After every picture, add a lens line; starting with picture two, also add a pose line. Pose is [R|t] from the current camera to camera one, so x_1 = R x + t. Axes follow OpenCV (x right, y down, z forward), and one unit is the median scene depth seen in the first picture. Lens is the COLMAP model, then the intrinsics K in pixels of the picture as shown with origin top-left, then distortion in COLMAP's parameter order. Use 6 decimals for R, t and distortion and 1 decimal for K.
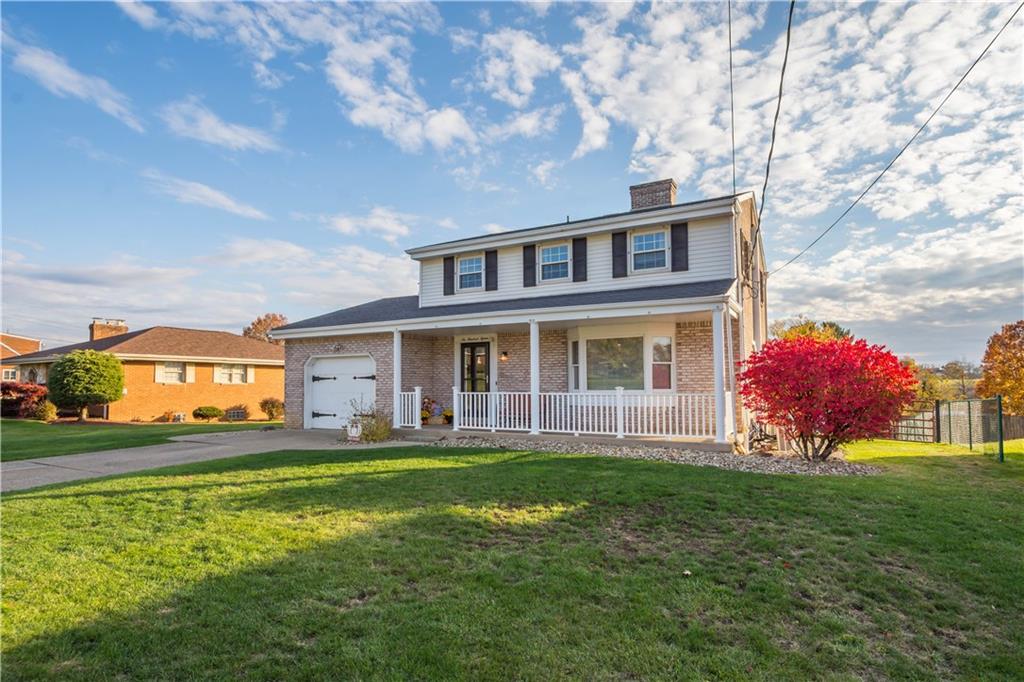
lens RADIAL K [[551.9, 0, 511.0], [0, 551.9, 363.9], [0, 0, 1]] dist [-0.017727, 0.000095]
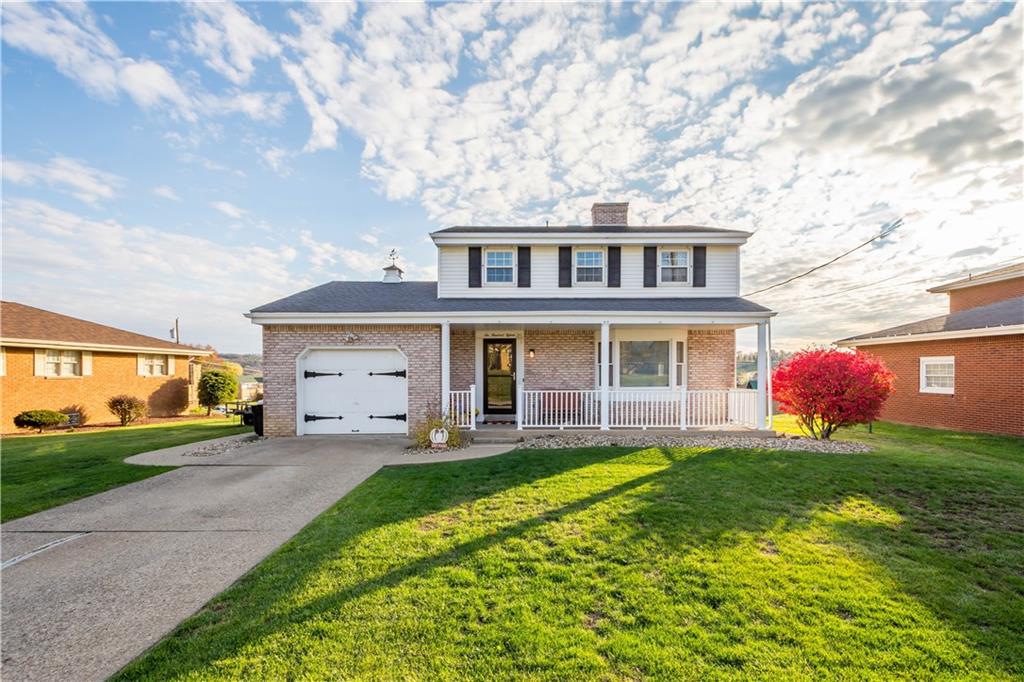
lens RADIAL K [[447.6, 0, 512.3], [0, 447.6, 379.5], [0, 0, 1]] dist [0.000649, 0.000016]
pose [[0.871095, 0.002067, 0.491110, -0.441152], [-0.024078, 0.998968, 0.038503, 0.002802], [-0.490524, -0.045365, 0.870246, 0.293111]]
